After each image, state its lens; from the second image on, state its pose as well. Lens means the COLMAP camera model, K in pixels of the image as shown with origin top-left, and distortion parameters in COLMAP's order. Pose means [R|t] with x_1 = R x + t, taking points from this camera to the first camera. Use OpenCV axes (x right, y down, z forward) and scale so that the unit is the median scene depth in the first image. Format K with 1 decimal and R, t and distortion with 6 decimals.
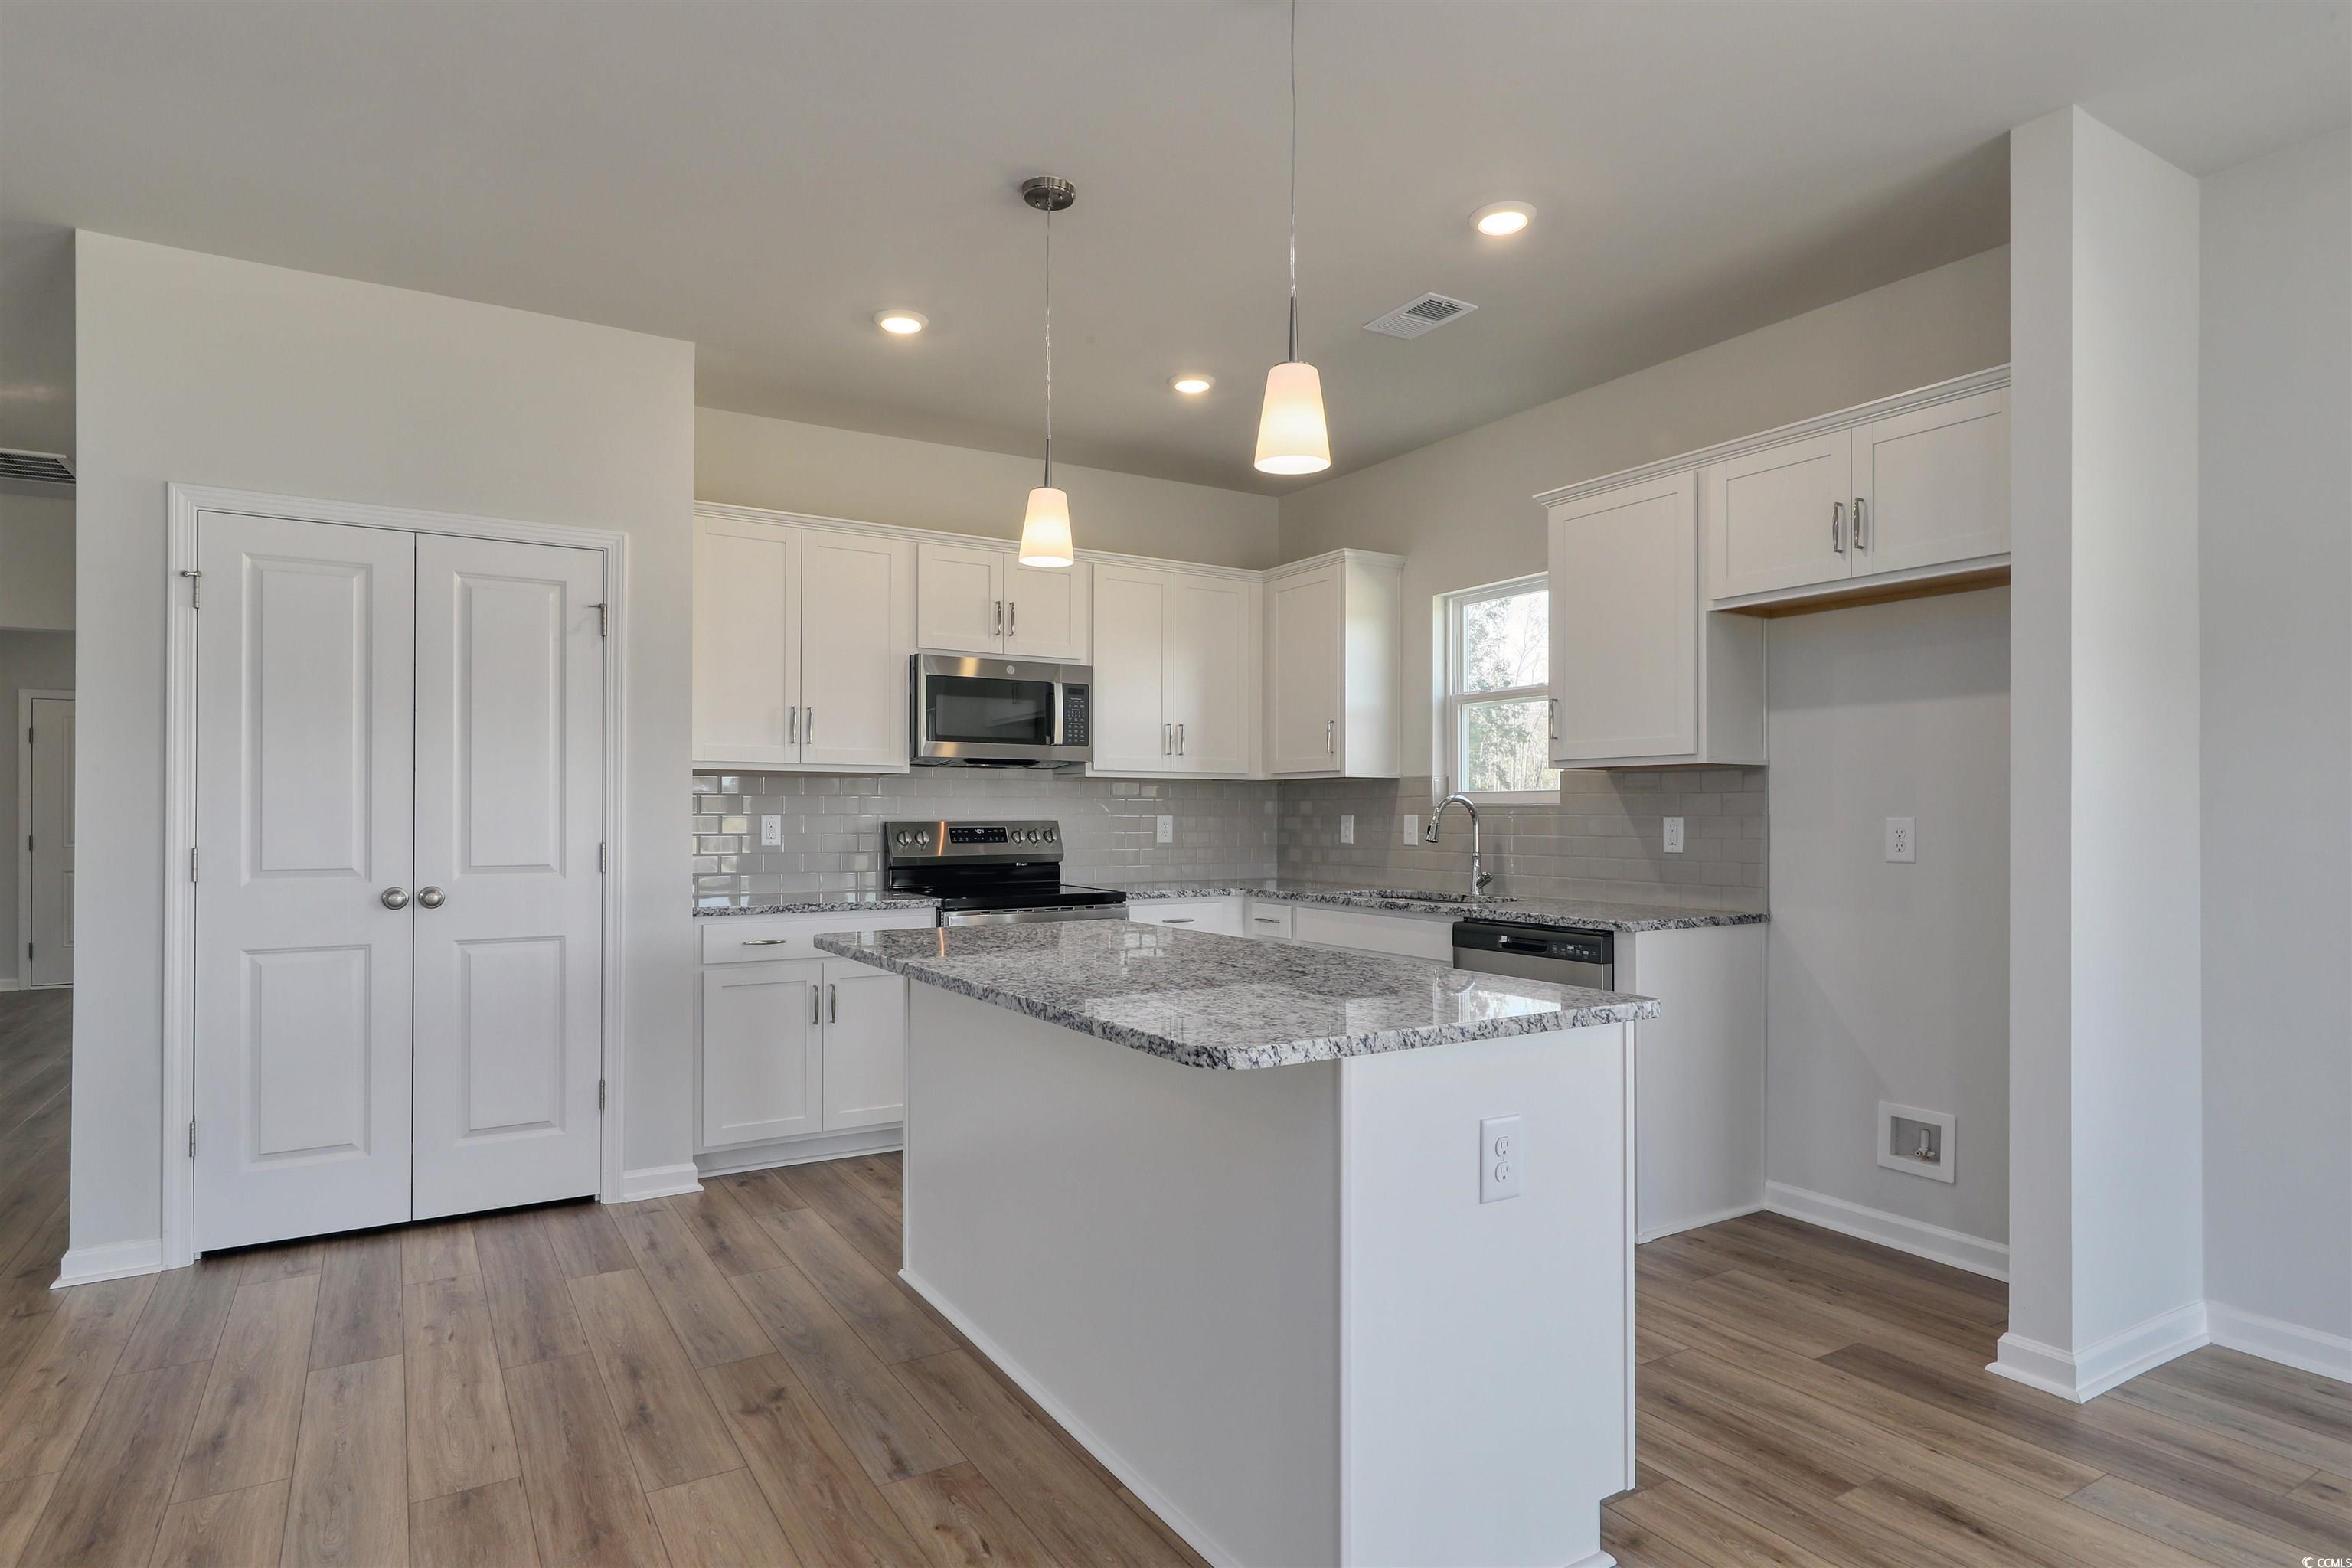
lens RADIAL K [[1265.5, 0, 1121.7], [0, 1265.5, 783.4], [0, 0, 1]] dist [0.009788, 0.001353]
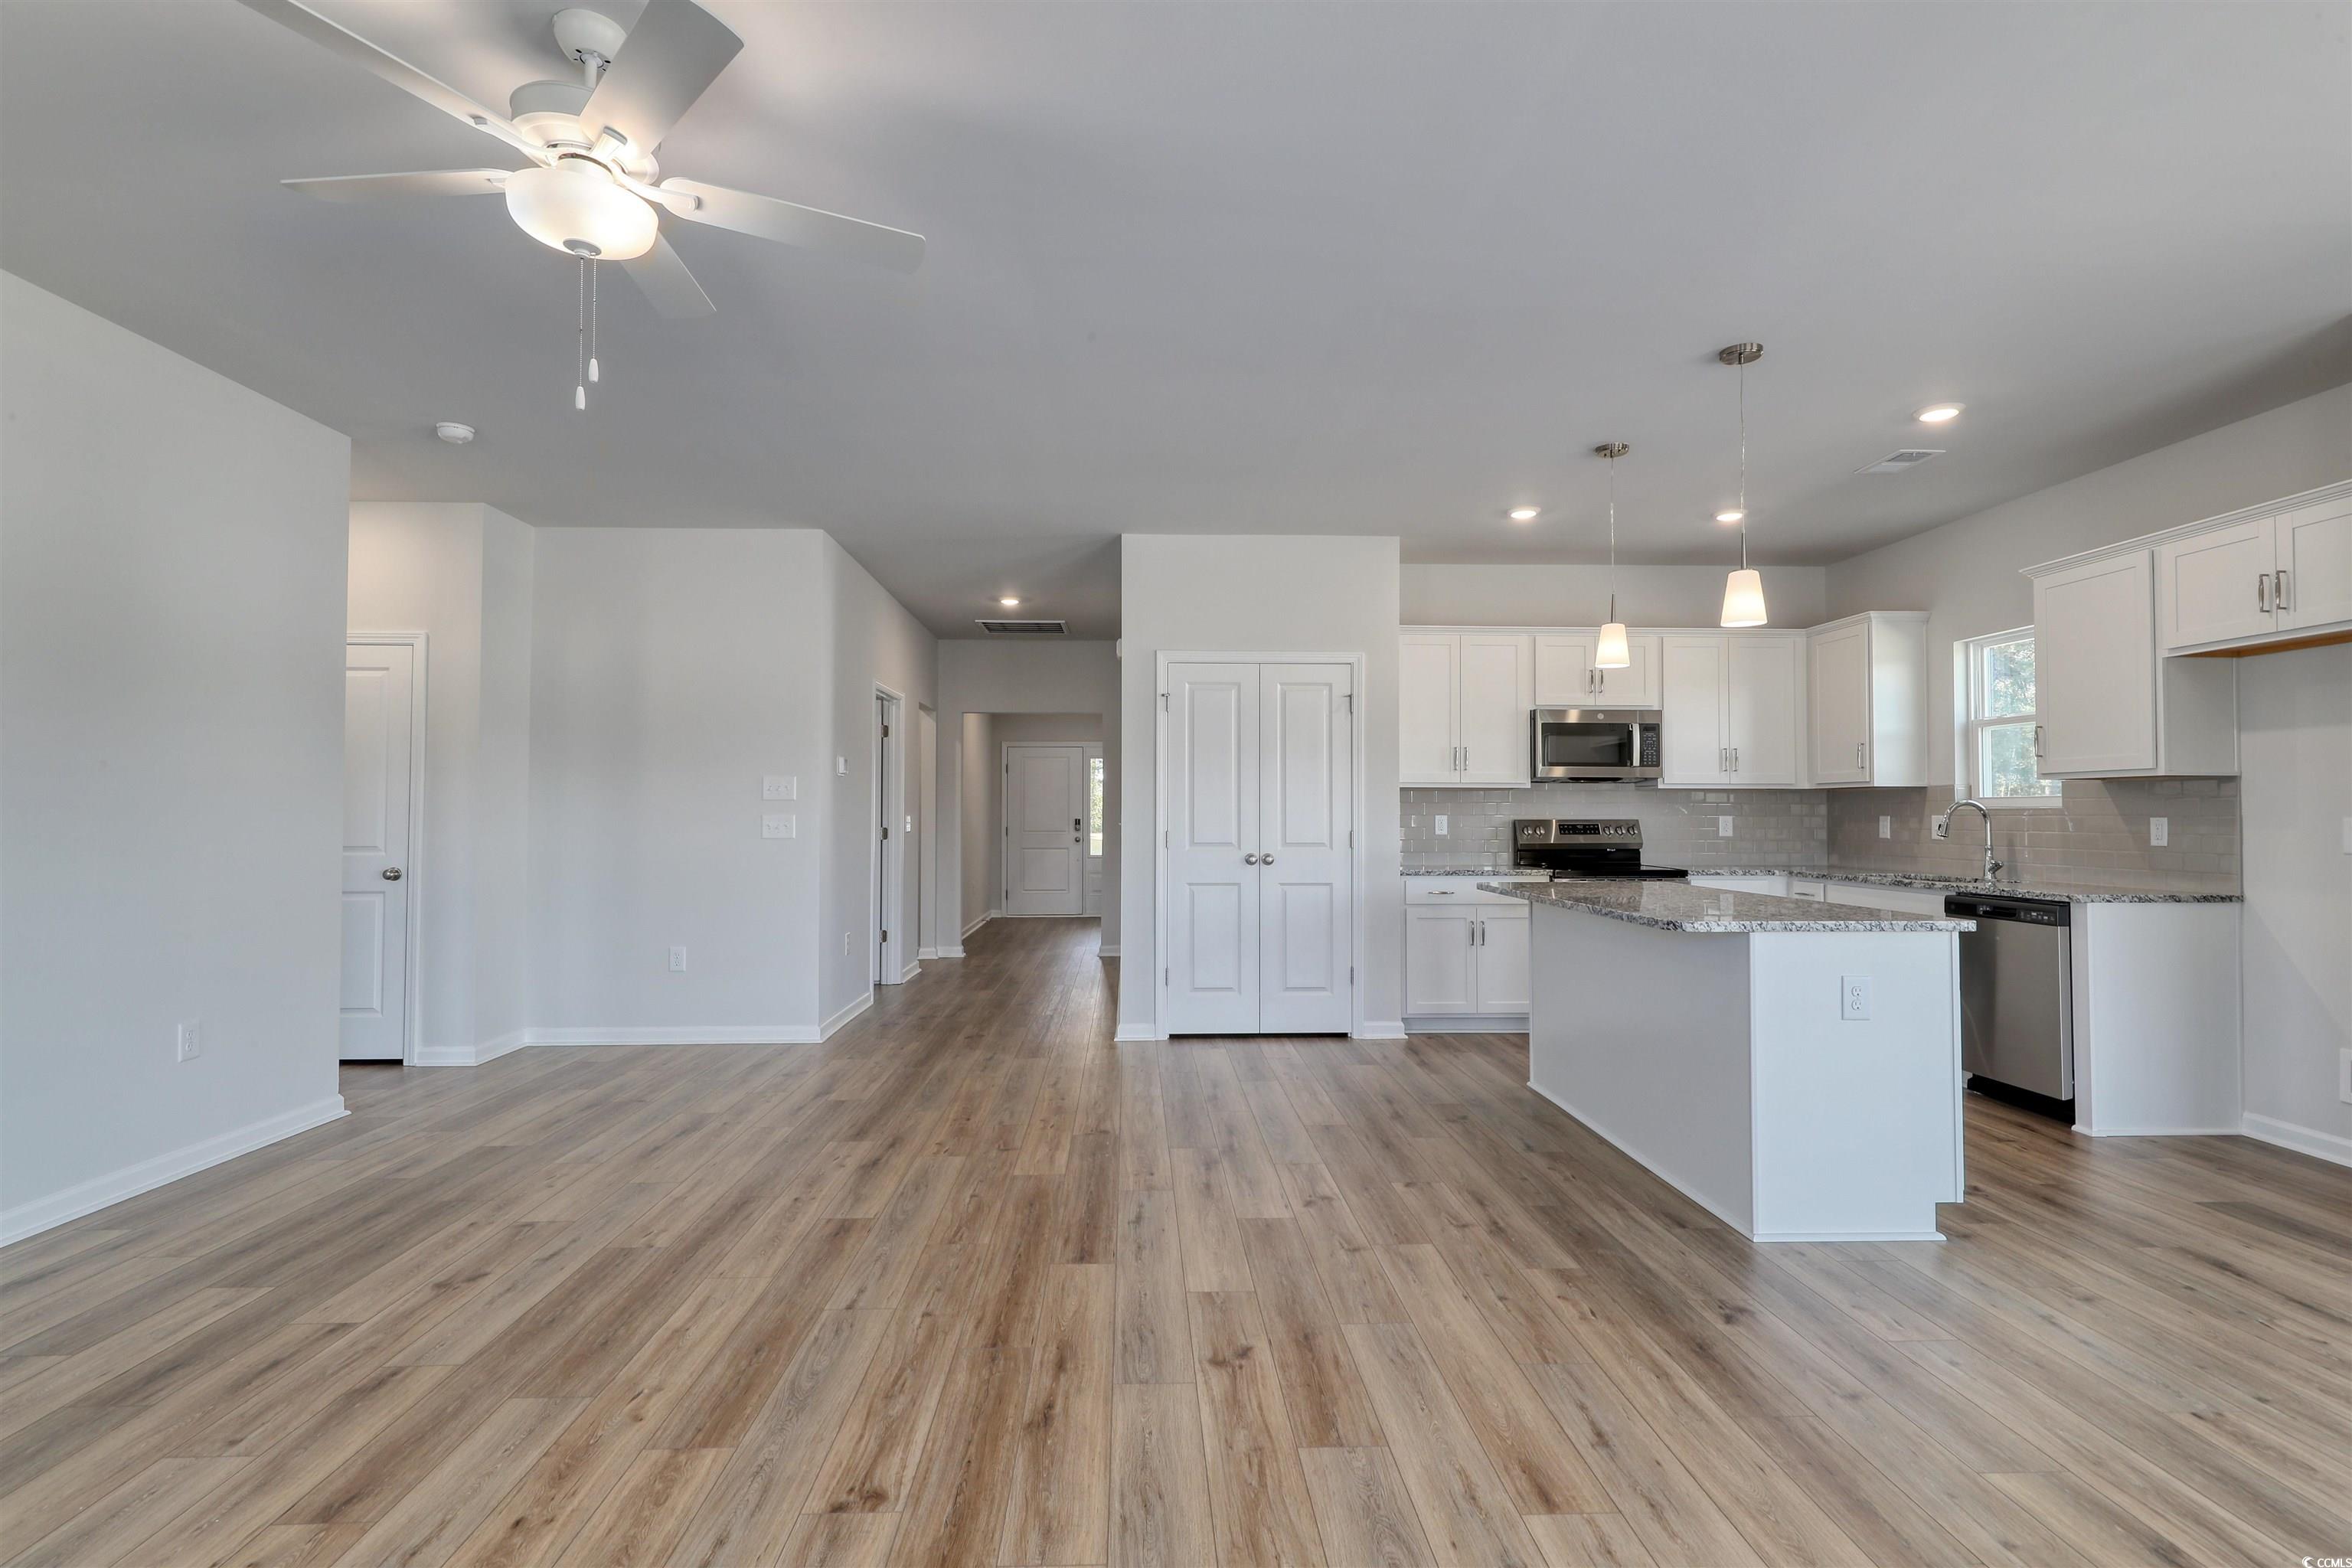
lens RADIAL K [[1147.6, 0, 1219.8], [0, 1147.6, 791.0], [0, 0, 1]] dist [0.003452, -0.000065]
pose [[0.908660, -0.008236, -0.417457, 0.080239], [0.009394, 0.999956, 0.000719, -0.010175], [0.417432, -0.004575, 0.908697, -0.478725]]
